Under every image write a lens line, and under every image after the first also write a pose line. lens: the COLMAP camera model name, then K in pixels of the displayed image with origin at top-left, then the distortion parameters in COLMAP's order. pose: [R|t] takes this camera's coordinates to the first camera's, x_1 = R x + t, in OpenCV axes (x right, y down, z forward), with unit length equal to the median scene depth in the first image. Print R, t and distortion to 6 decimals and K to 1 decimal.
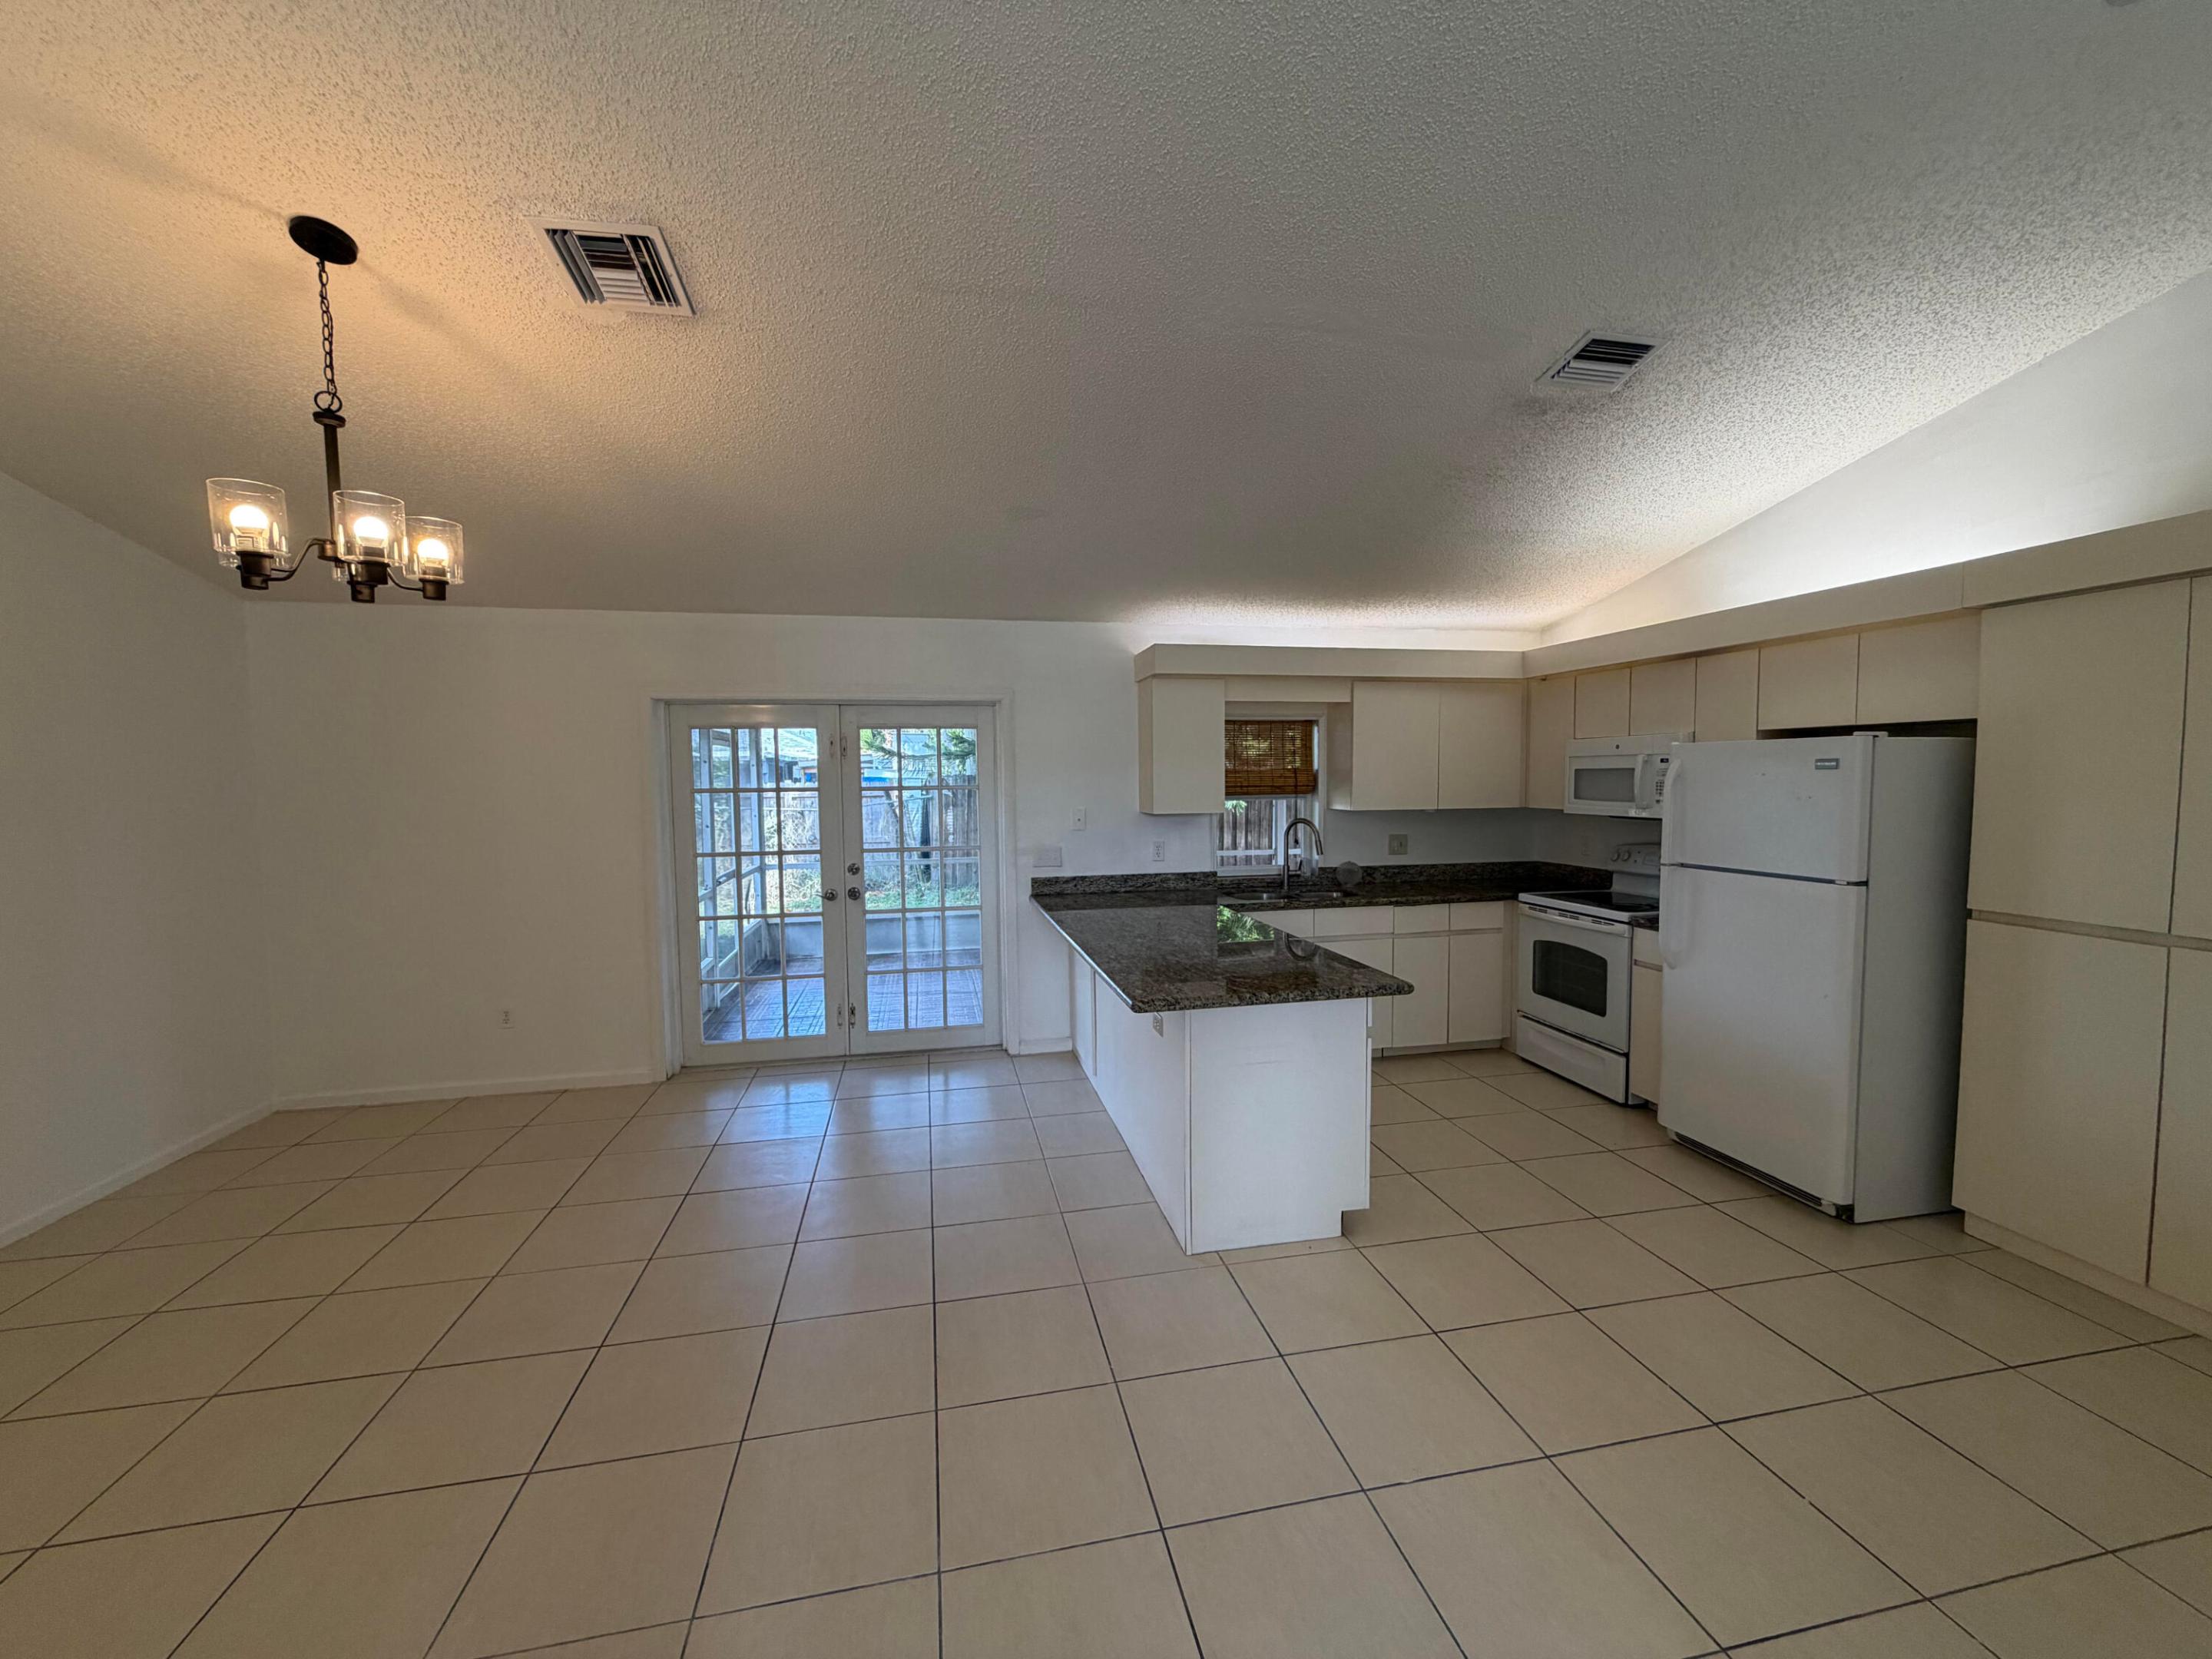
lens RADIAL K [[884.5, 0, 1106.0], [0, 884.5, 829.5], [0, 0, 1]] dist [-0.000486, 0.000016]
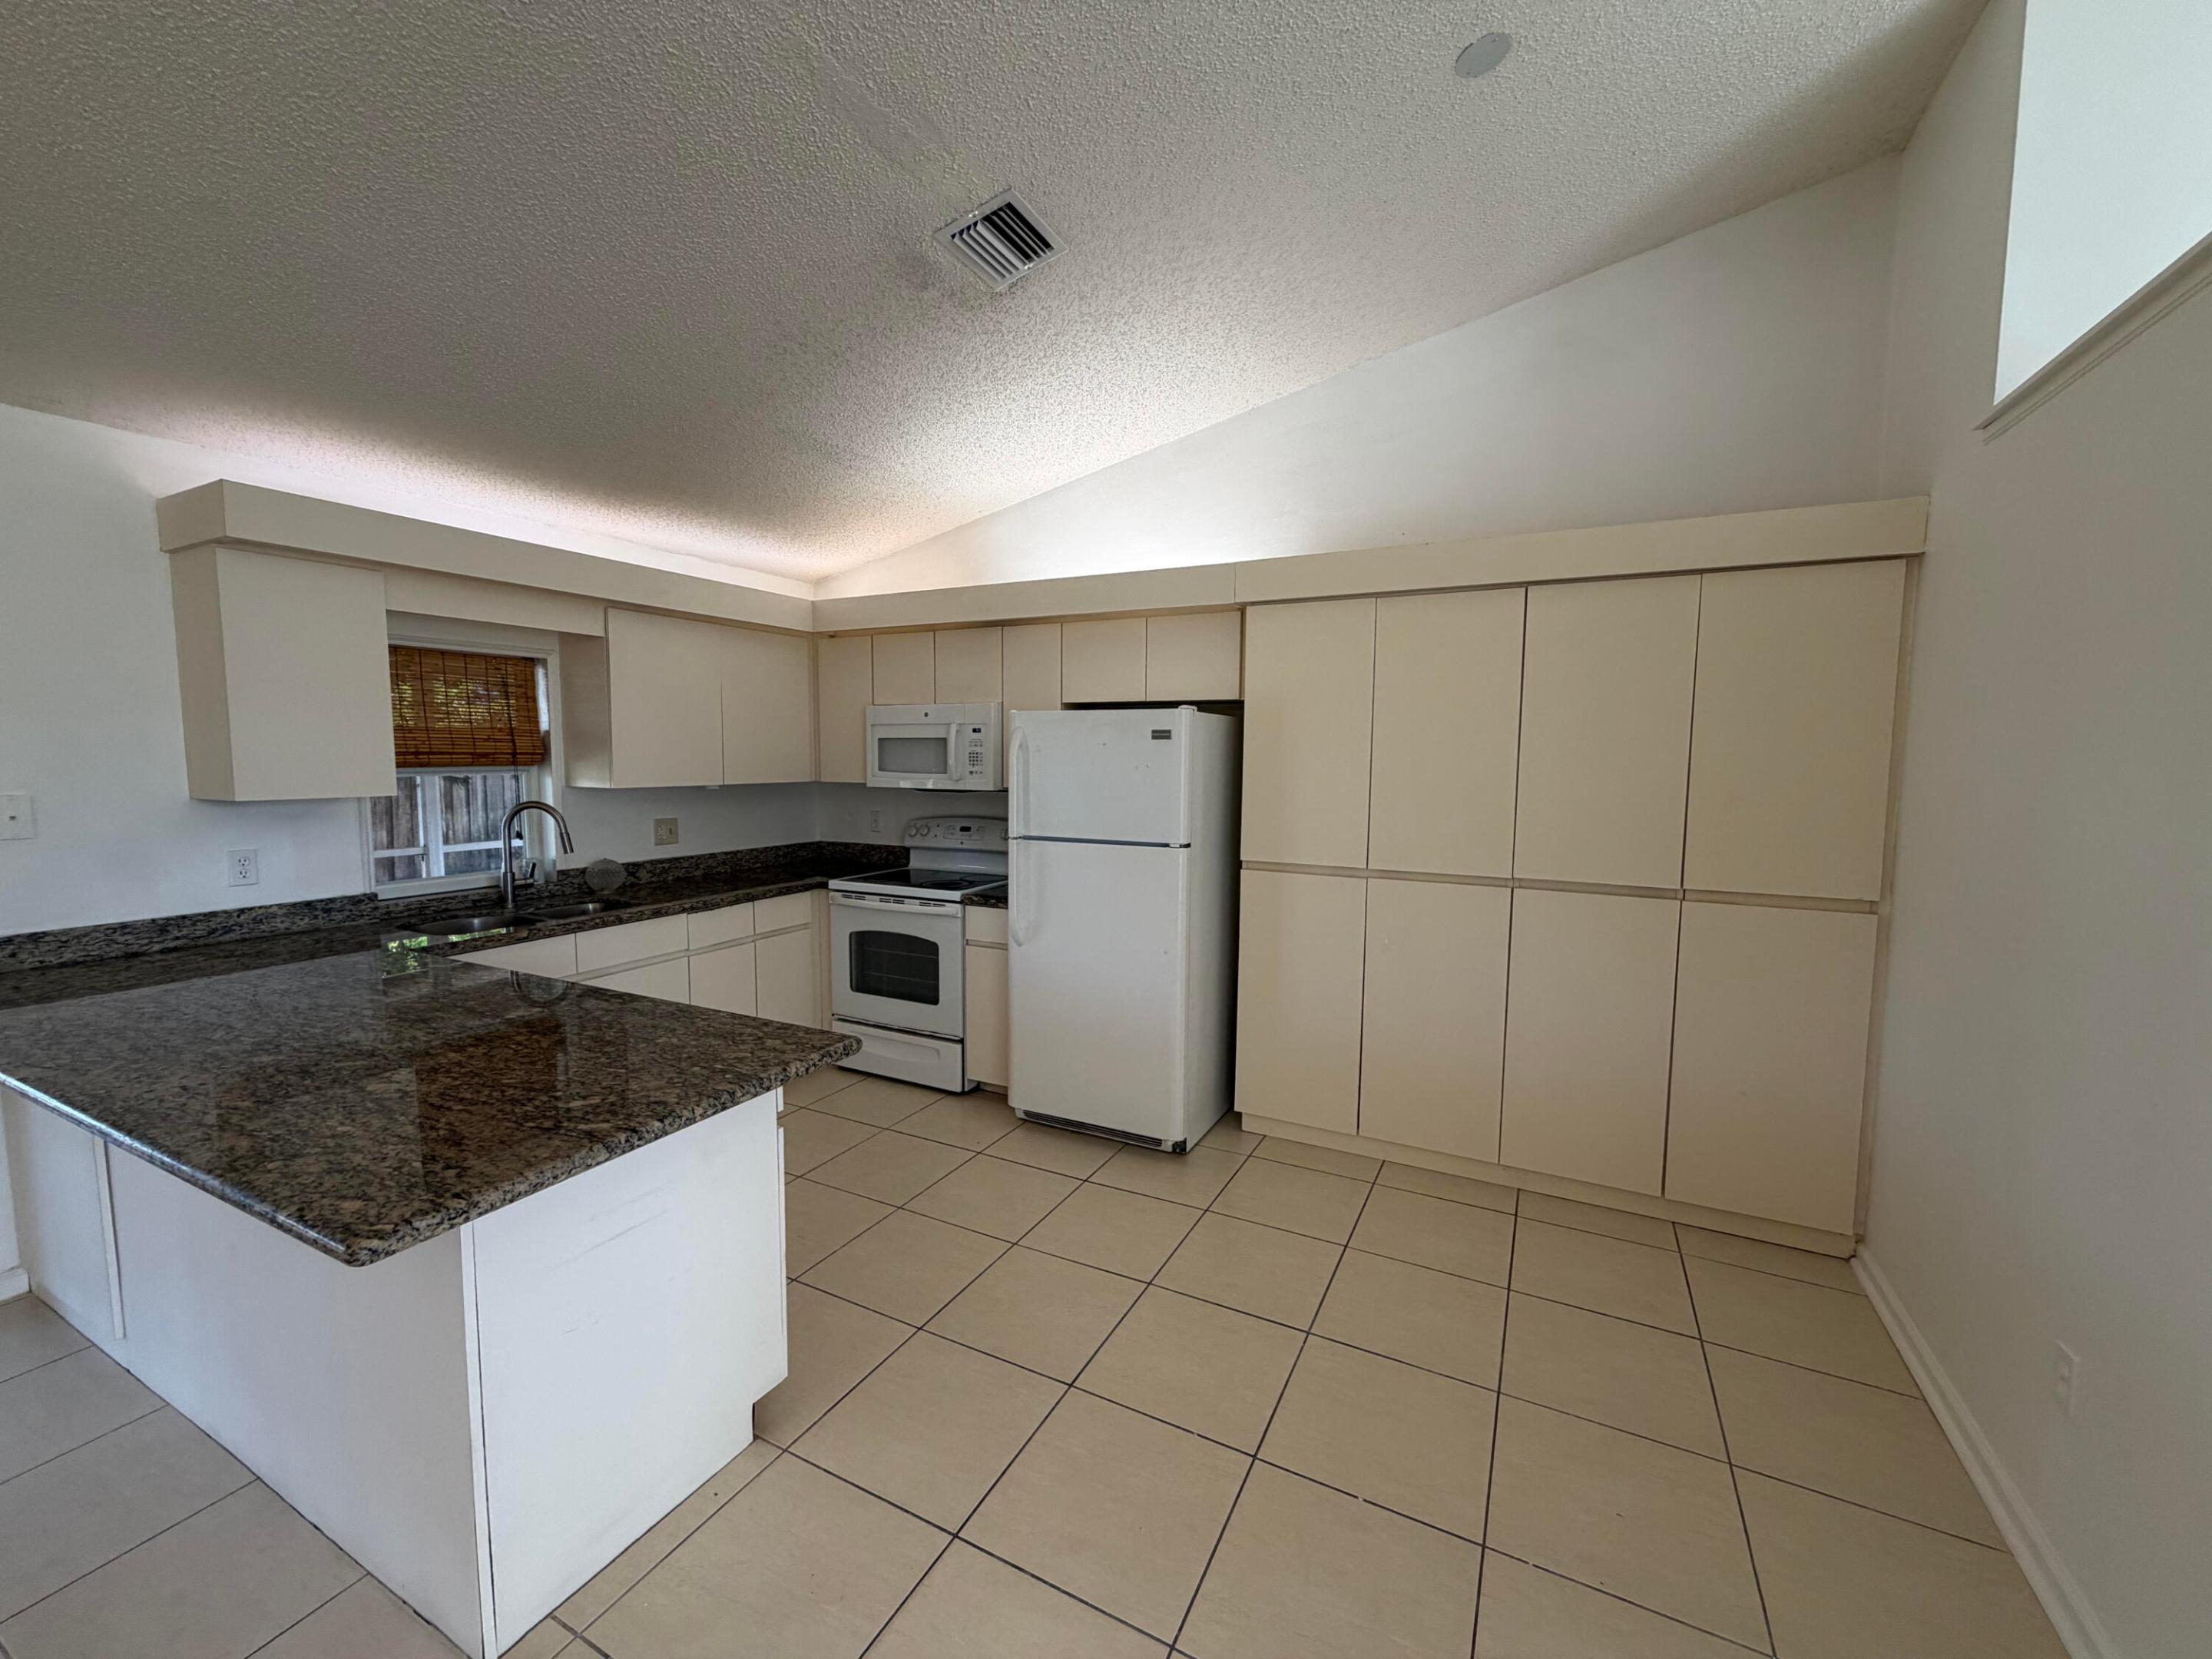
lens RADIAL K [[884.5, 0, 1106.0], [0, 884.5, 829.5], [0, 0, 1]] dist [-0.000486, 0.000016]
pose [[0.625985, -0.053956, 0.777966, -0.034562], [0.033782, 0.998543, 0.042071, -0.004949], [-0.779103, -0.000055, 0.626896, 0.249344]]
